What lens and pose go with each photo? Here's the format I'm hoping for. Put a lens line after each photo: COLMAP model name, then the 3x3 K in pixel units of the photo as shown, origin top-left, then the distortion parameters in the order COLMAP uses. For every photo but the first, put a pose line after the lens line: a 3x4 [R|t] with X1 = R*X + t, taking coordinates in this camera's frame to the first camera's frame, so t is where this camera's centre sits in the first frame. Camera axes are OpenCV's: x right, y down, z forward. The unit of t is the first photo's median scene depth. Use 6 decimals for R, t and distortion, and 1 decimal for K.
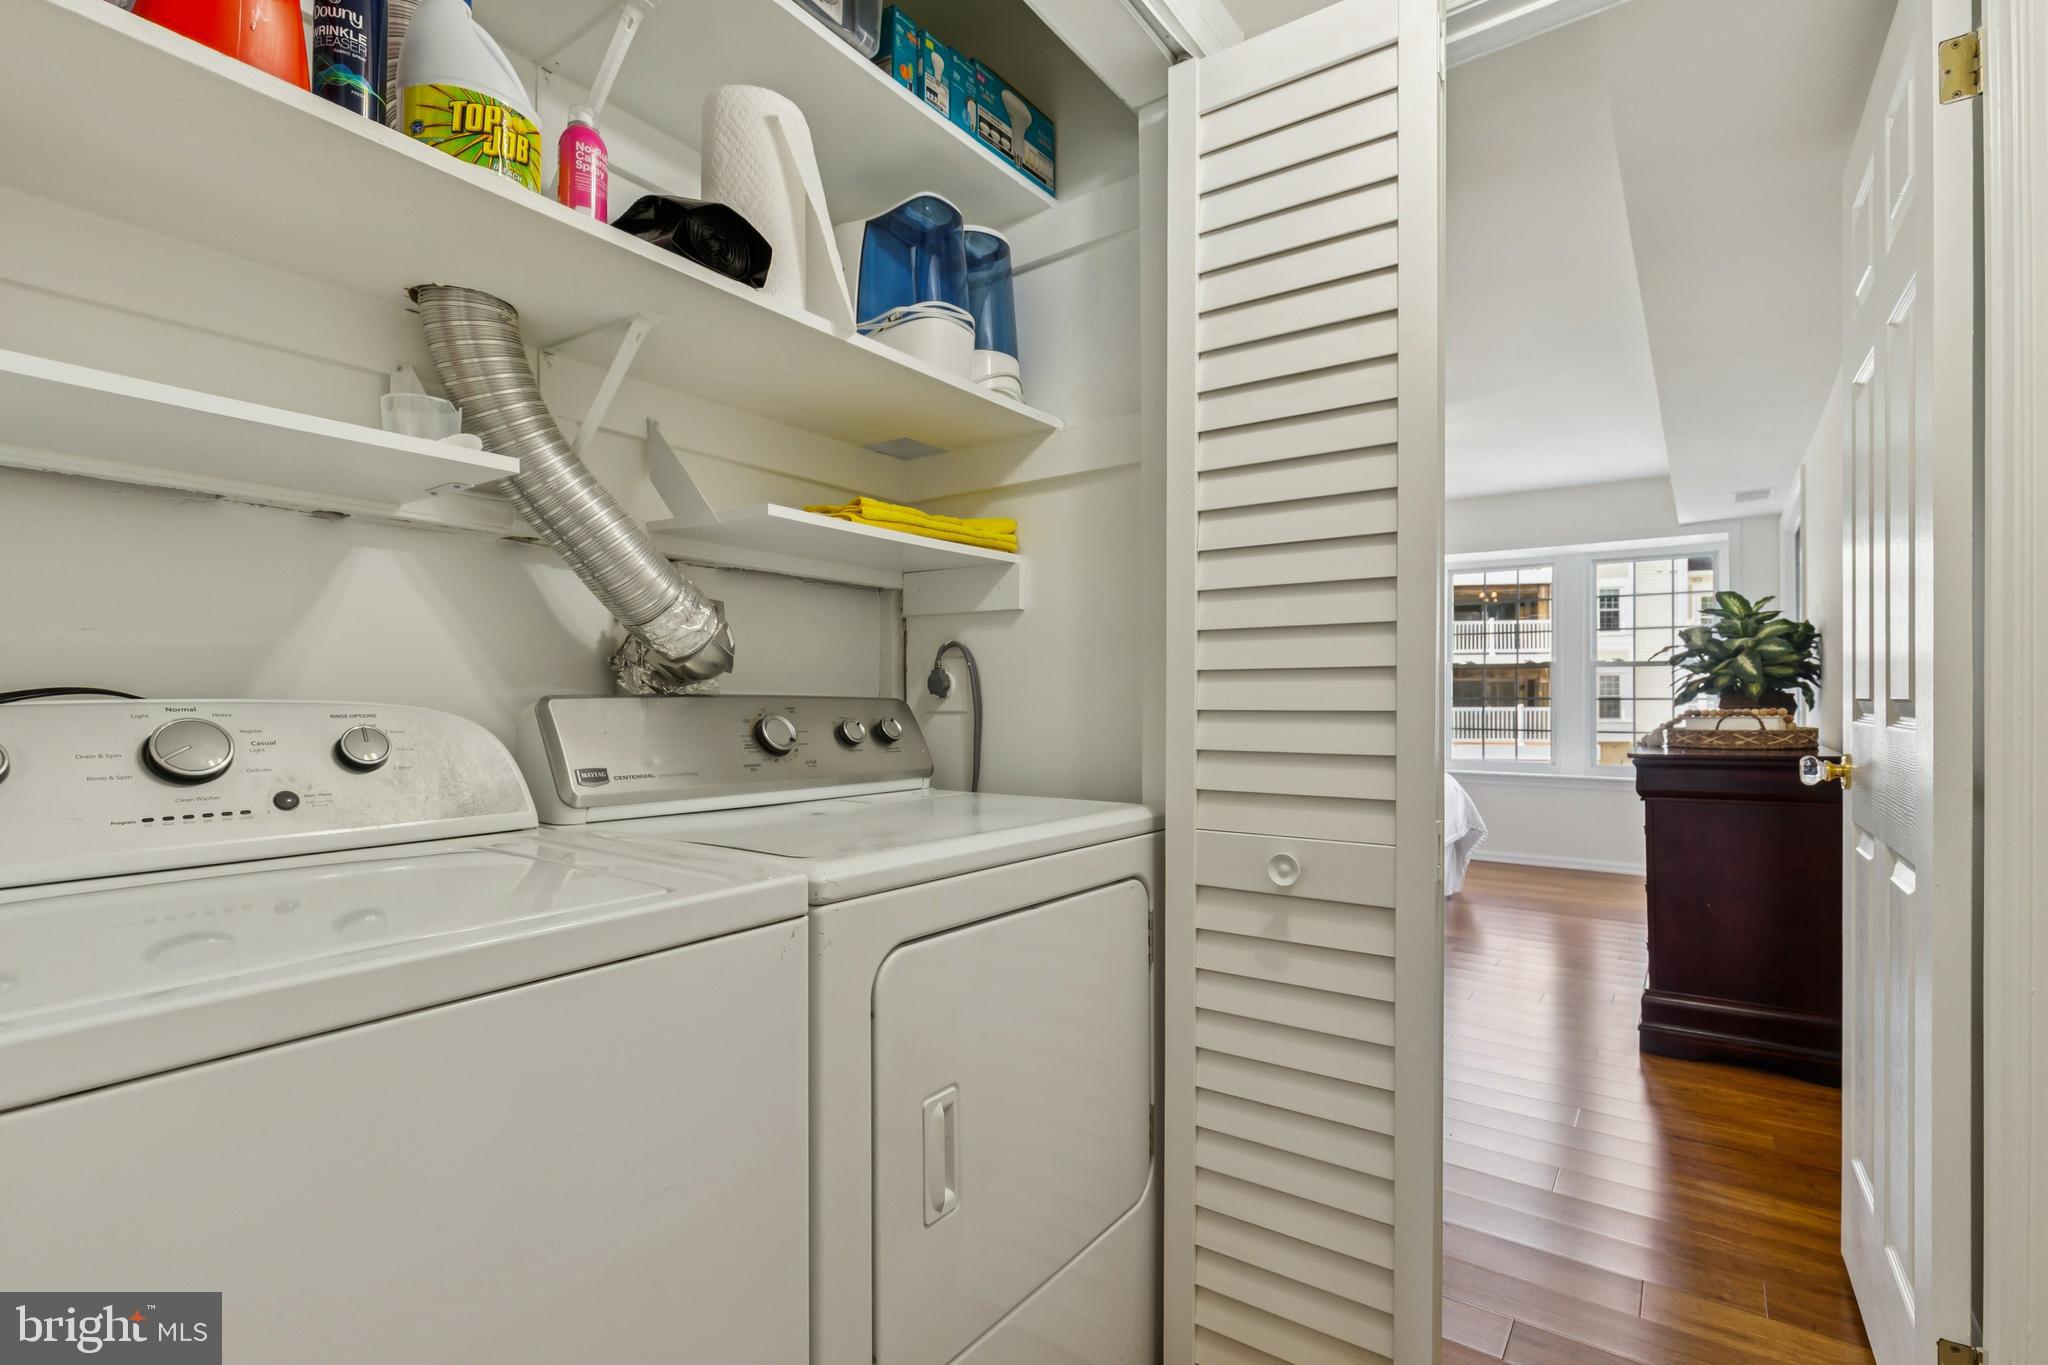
lens RADIAL K [[928.7, 0, 1033.0], [0, 928.7, 693.8], [0, 0, 1]] dist [0.008201, -0.000357]
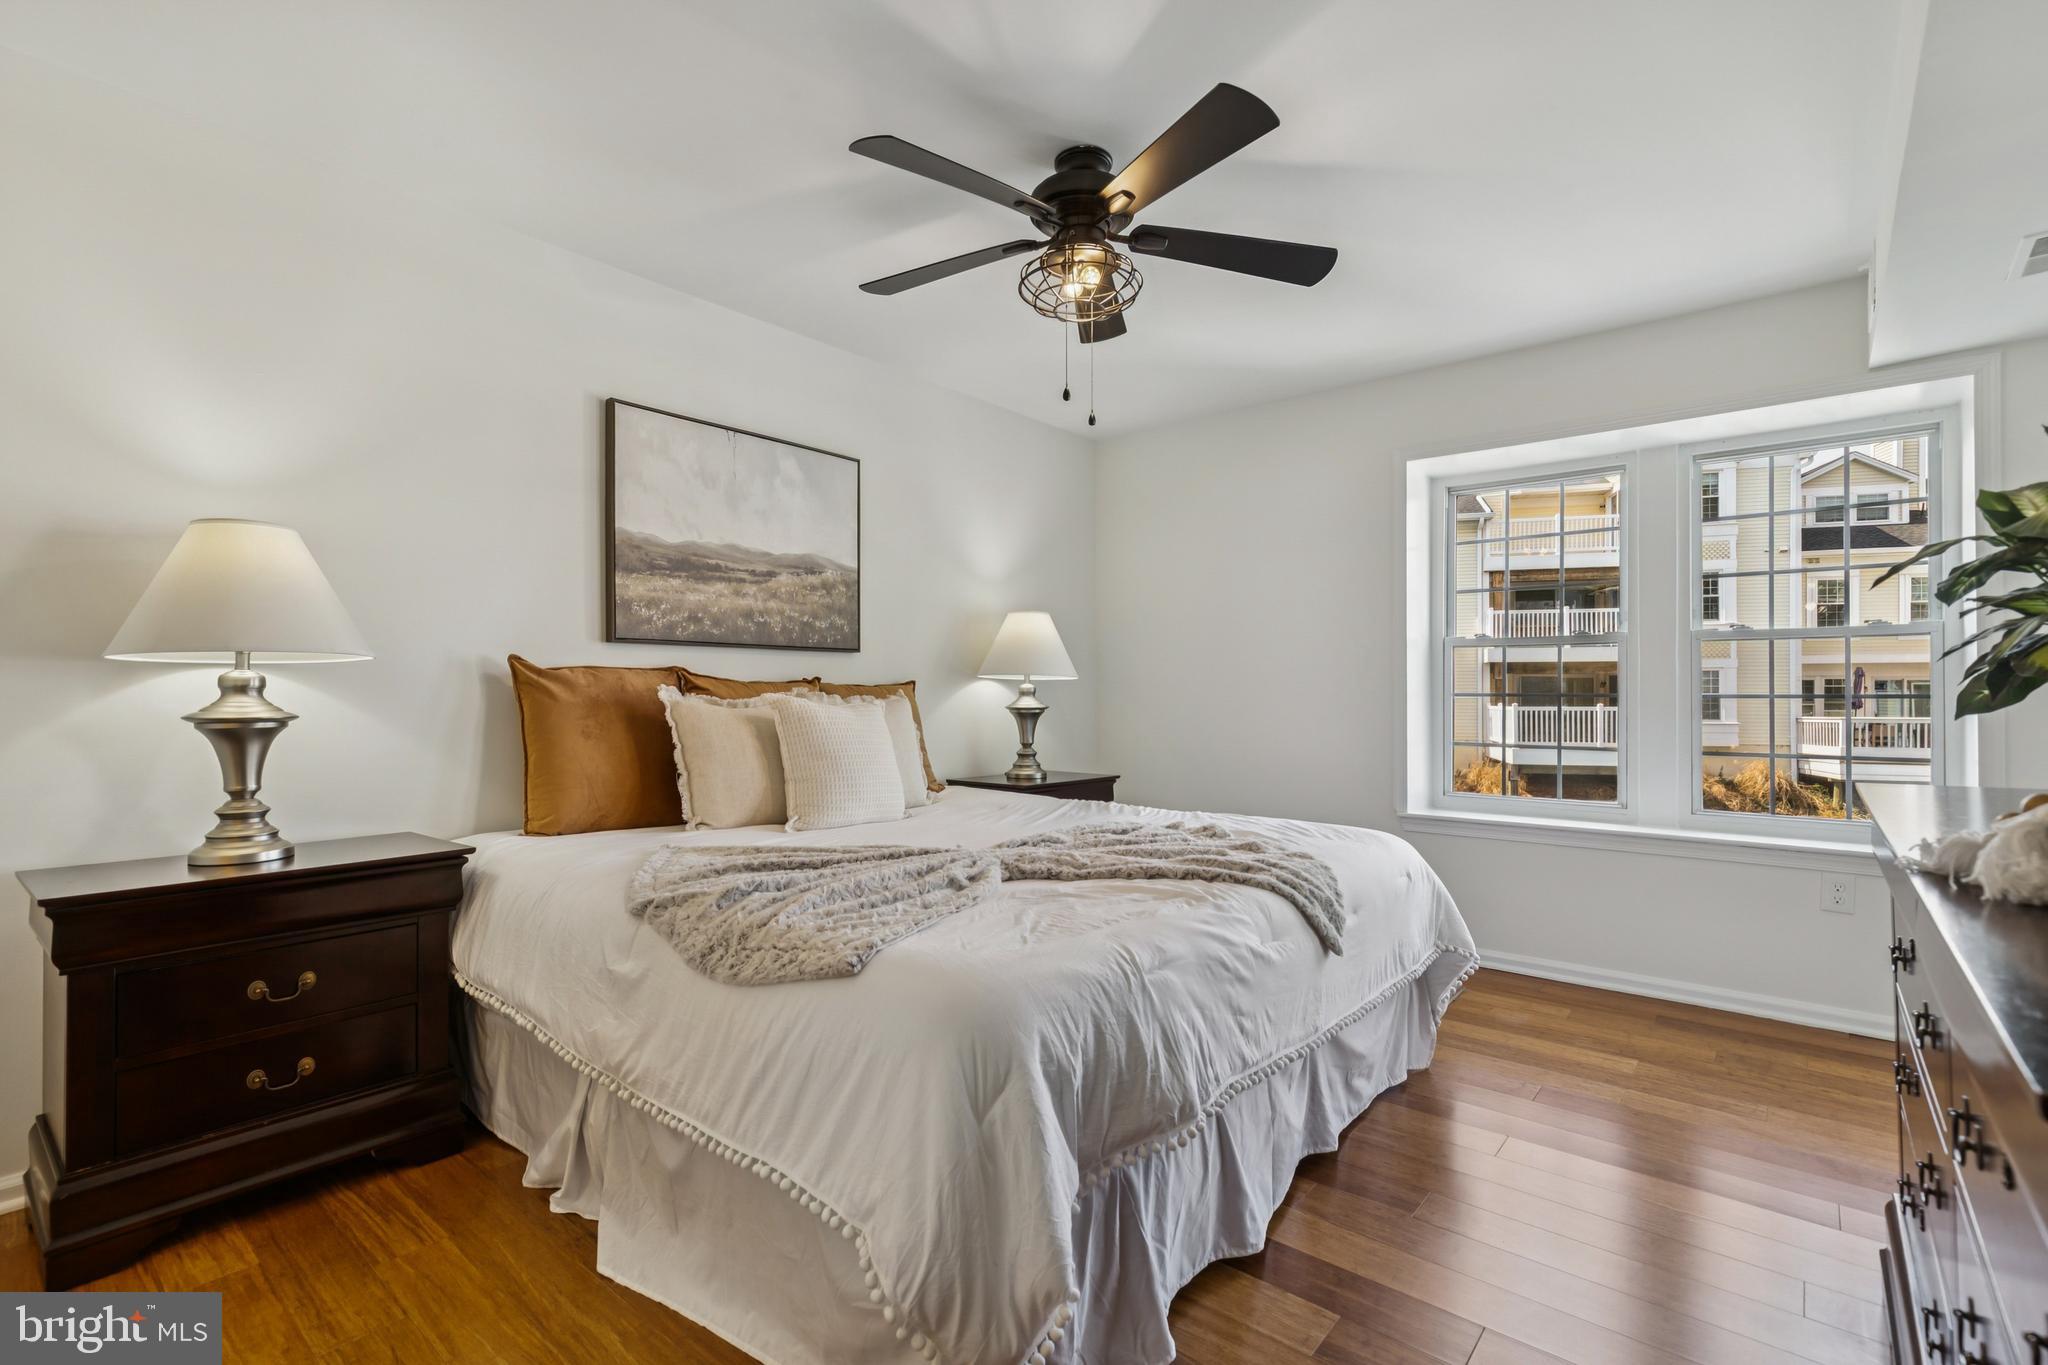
lens RADIAL K [[928.7, 0, 1017.8], [0, 928.7, 693.6], [0, 0, 1]] dist [0.008201, -0.000357]
pose [[0.996779, 0.001225, -0.080190, 0.053307], [-0.001033, 0.999997, 0.002429, 0.000719], [0.080192, -0.002338, 0.996777, 0.090566]]
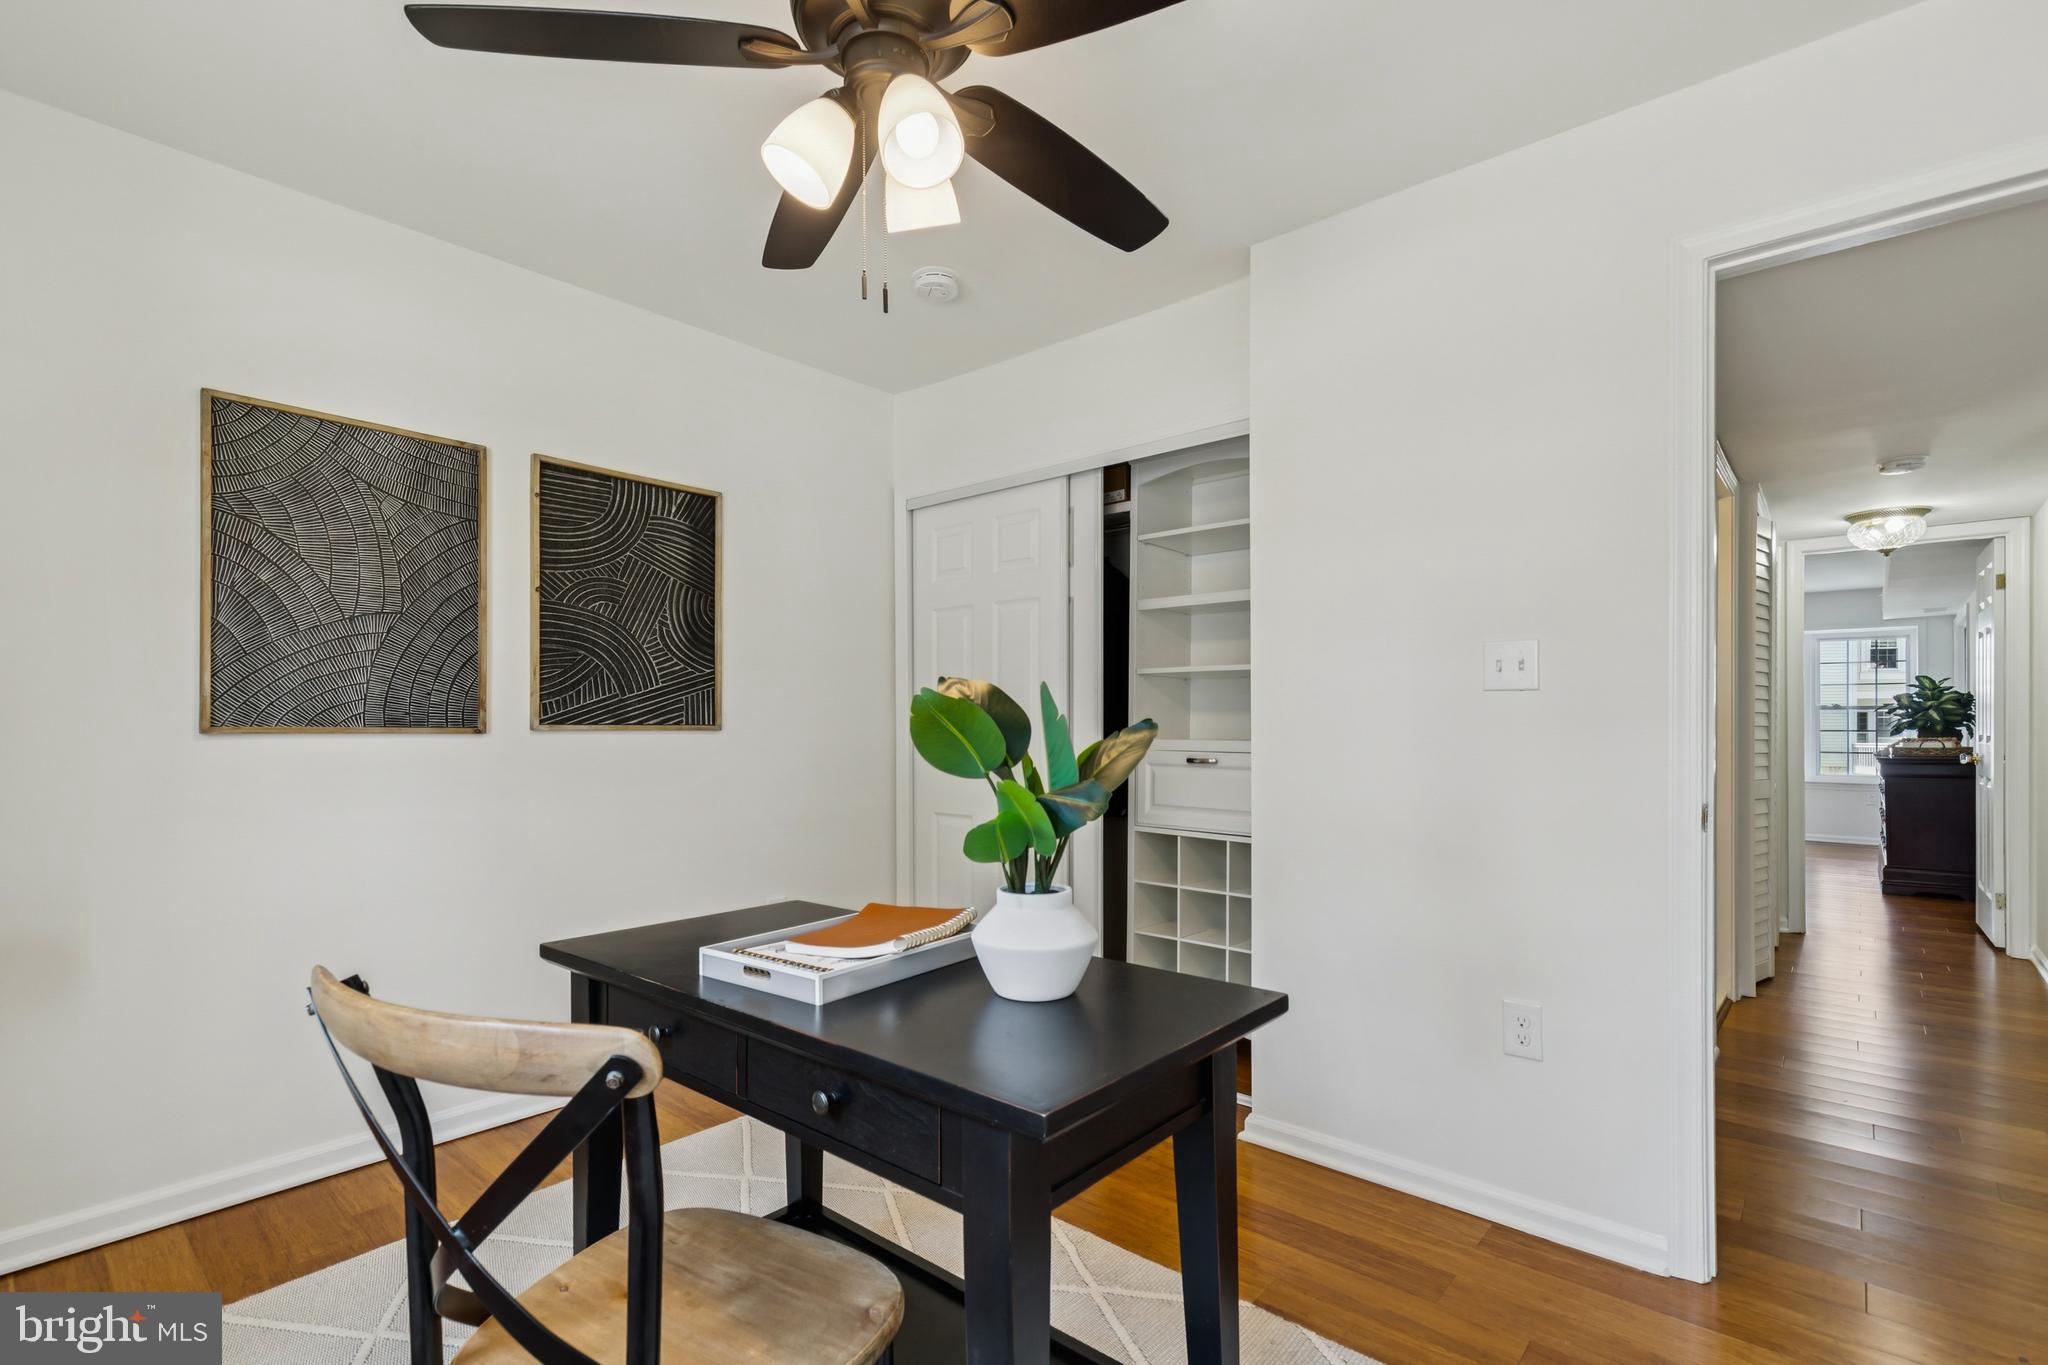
lens RADIAL K [[928.7, 0, 1016.5], [0, 928.7, 727.5], [0, 0, 1]] dist [0.008201, -0.000357]
pose [[0.993666, -0.003889, -0.112311, -0.911191], [0.004524, 0.999975, 0.005397, -0.023954], [0.112287, -0.005871, 0.993658, -1.145922]]
